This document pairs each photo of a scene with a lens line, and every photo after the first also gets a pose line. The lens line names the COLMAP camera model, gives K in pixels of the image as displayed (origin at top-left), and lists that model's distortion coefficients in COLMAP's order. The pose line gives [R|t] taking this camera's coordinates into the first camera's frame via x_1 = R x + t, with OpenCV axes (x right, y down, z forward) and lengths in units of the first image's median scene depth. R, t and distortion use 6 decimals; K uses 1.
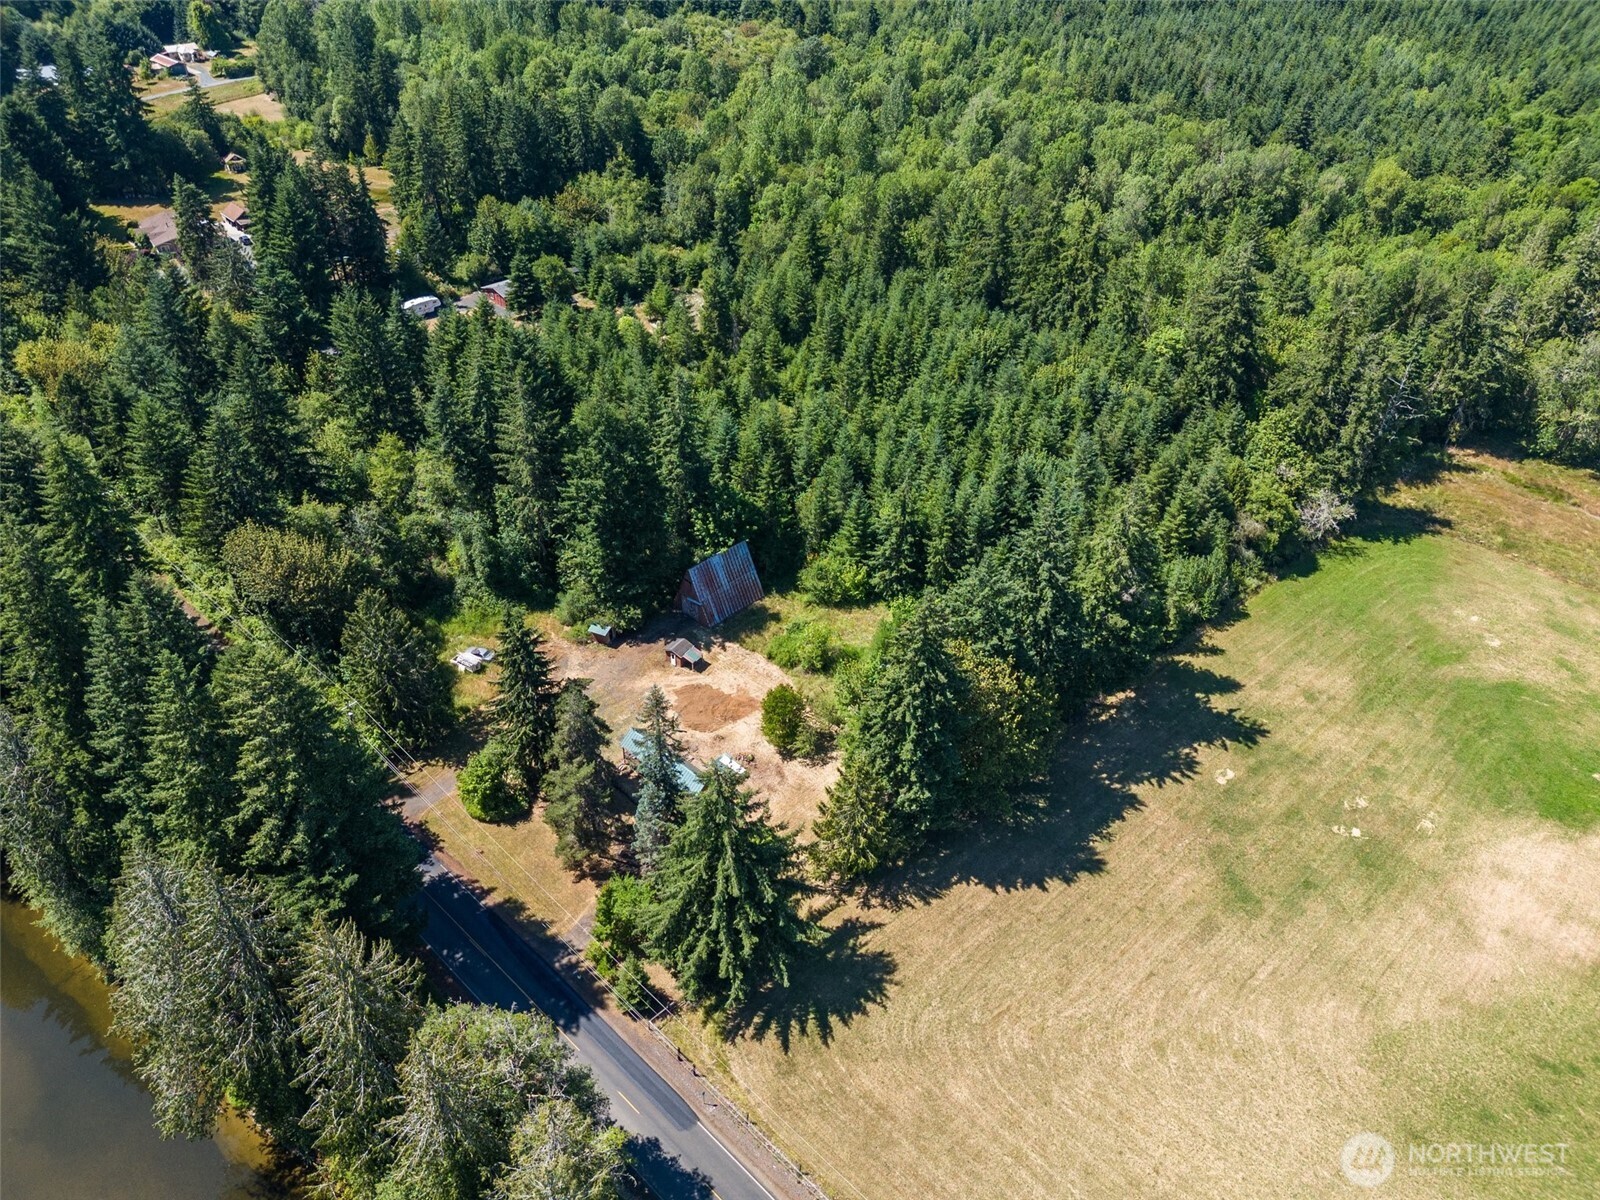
lens RADIAL K [[1186.7, 0, 800.0], [0, 1186.7, 600.0], [0, 0, 1]] dist [0.082428, -0.076207]
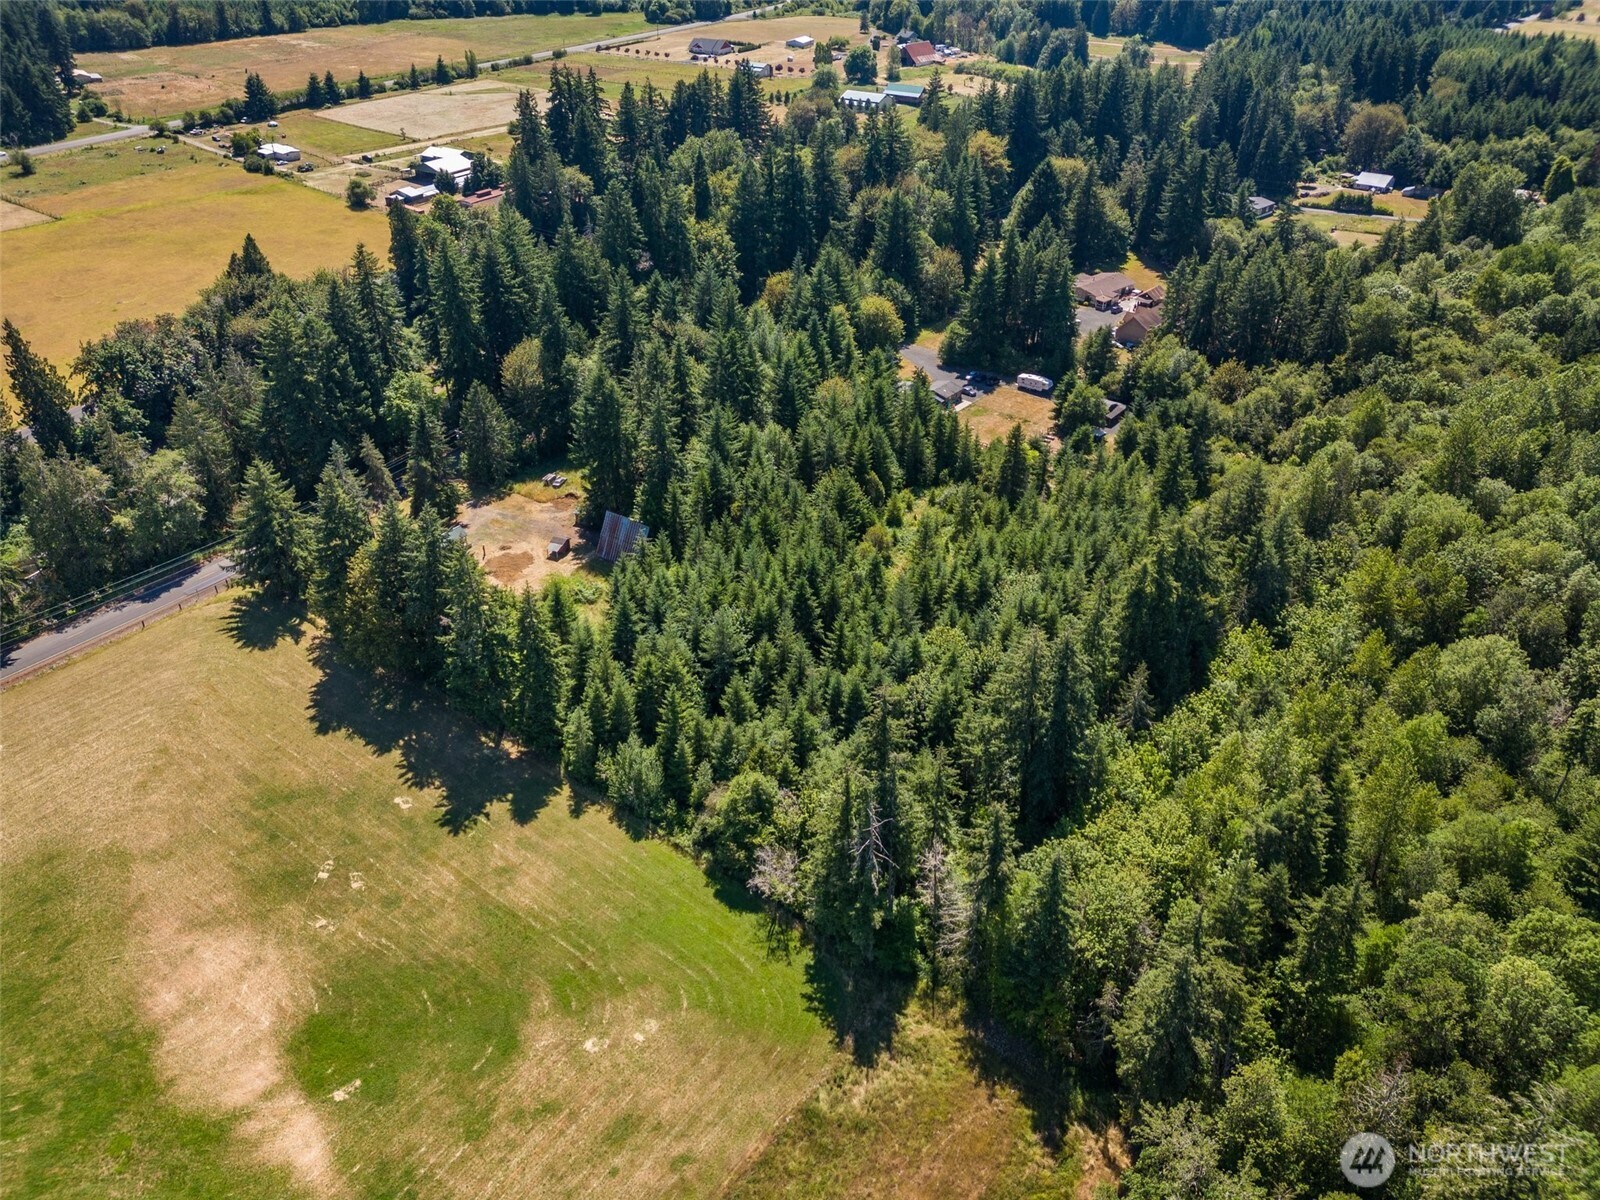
lens RADIAL K [[1186.7, 0, 800.0], [0, 1186.7, 600.0], [0, 0, 1]] dist [0.082428, -0.076207]
pose [[0.136175, 0.531736, -0.835890, 0.828376], [-0.570318, 0.731990, 0.372731, -0.425968], [0.810058, 0.425966, 0.402938, 0.486100]]
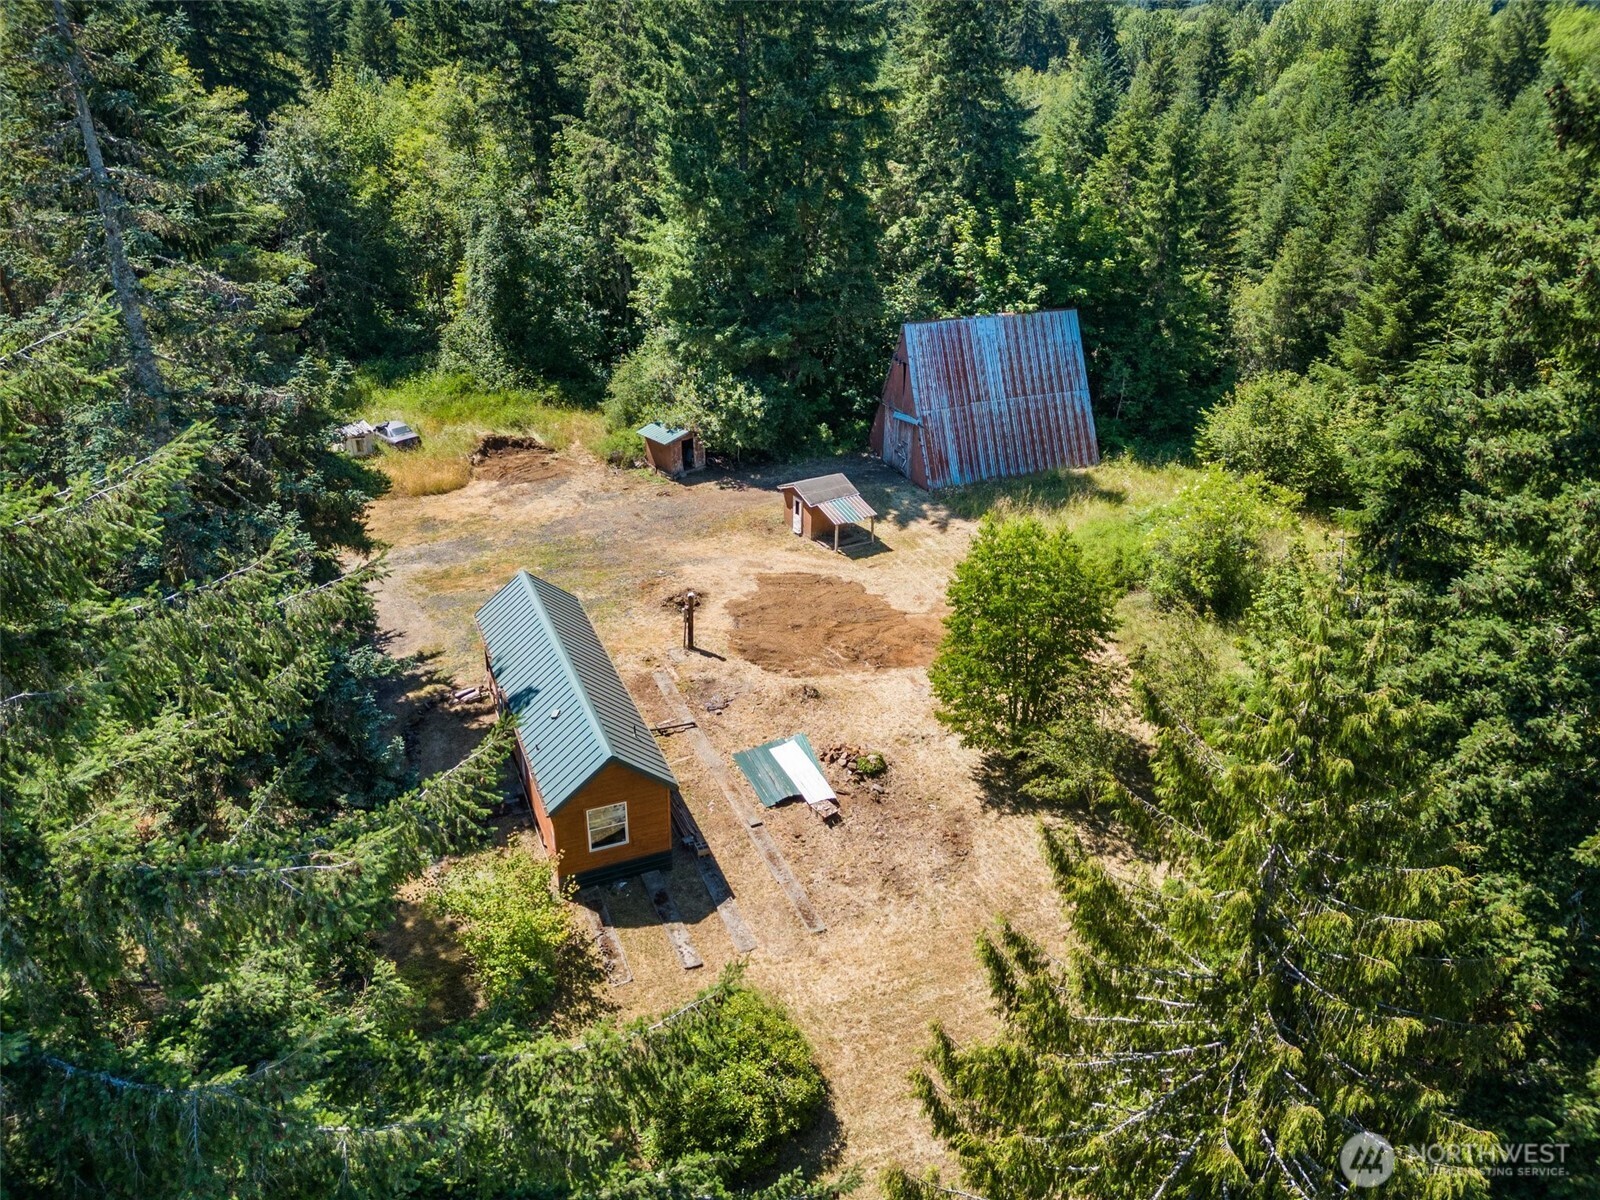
lens RADIAL K [[1186.7, 0, 800.0], [0, 1186.7, 600.0], [0, 0, 1]] dist [0.082428, -0.076207]
pose [[0.914550, 0.180491, -0.361969, 0.023569], [-0.240847, 0.961972, -0.128848, 0.087022], [0.324948, 0.205017, 0.923243, 0.467947]]
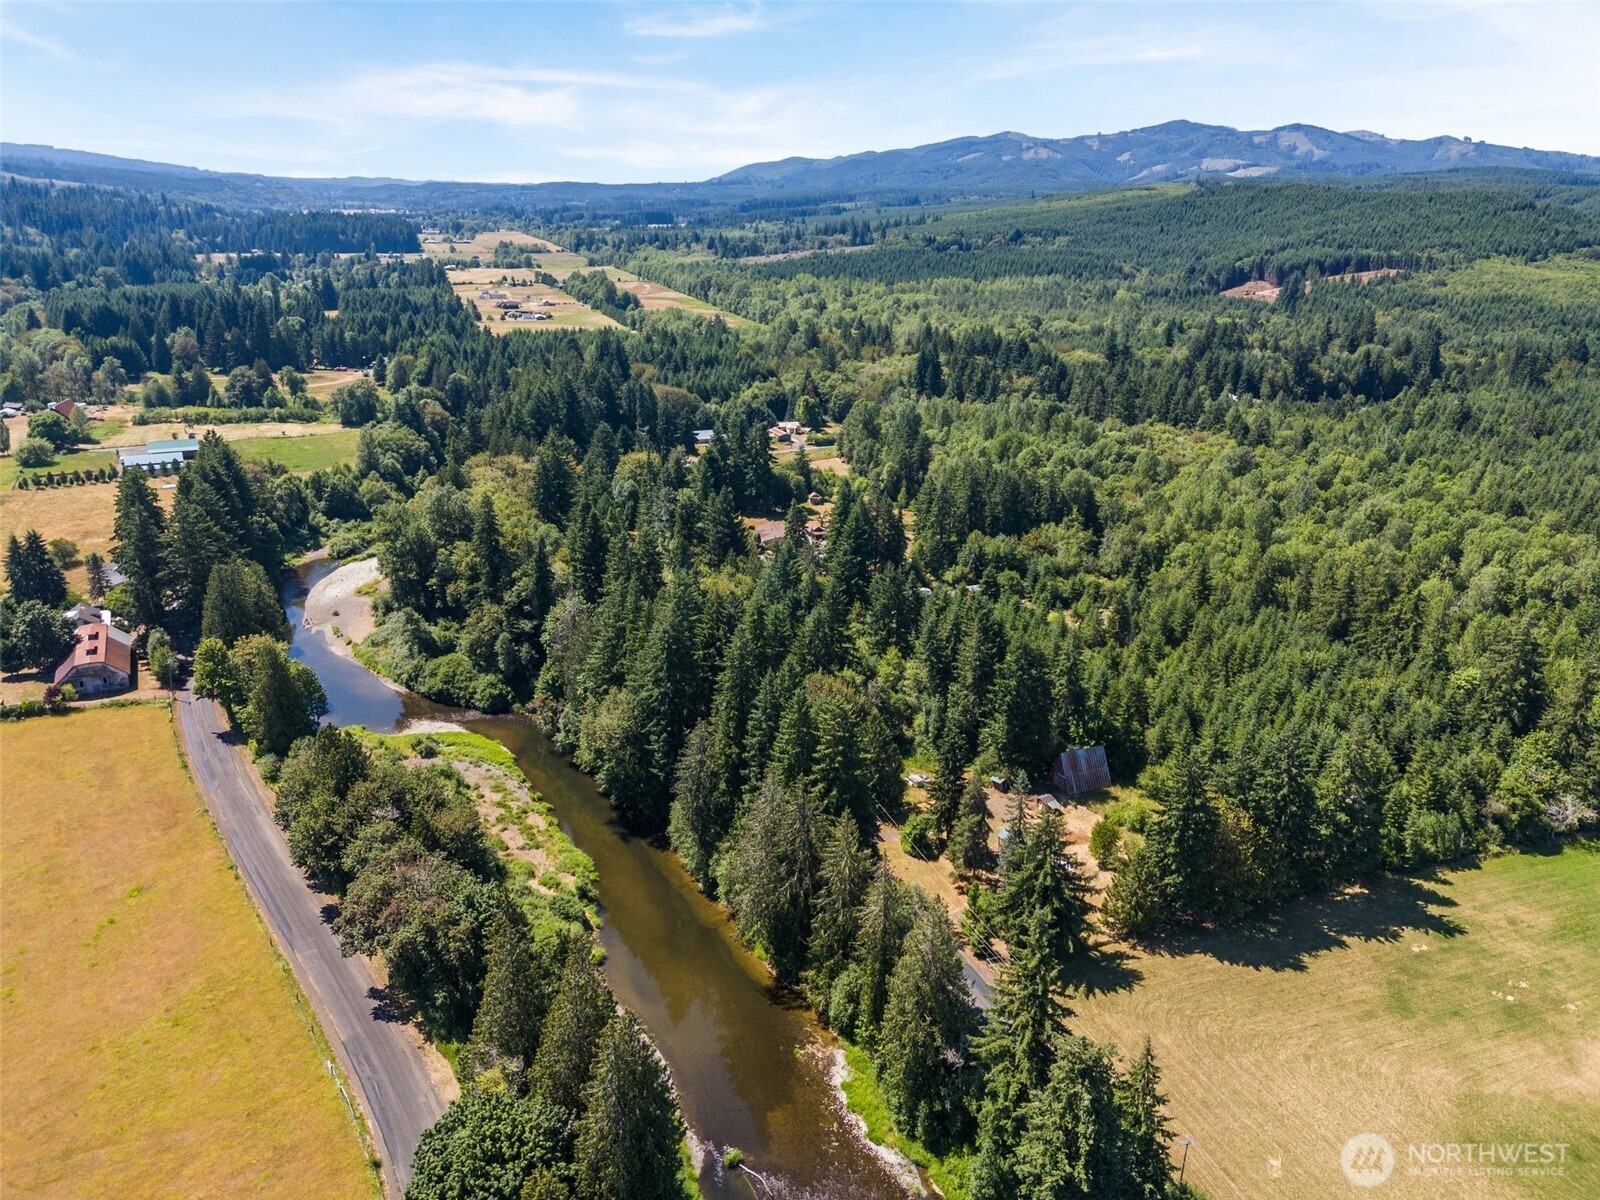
lens RADIAL K [[1186.7, 0, 800.0], [0, 1186.7, 600.0], [0, 0, 1]] dist [0.082428, -0.076207]
pose [[0.921940, 0.122161, -0.367565, 0.100467], [-0.223173, 0.943145, -0.246314, 0.176539], [0.316577, 0.309118, 0.896786, -0.405361]]
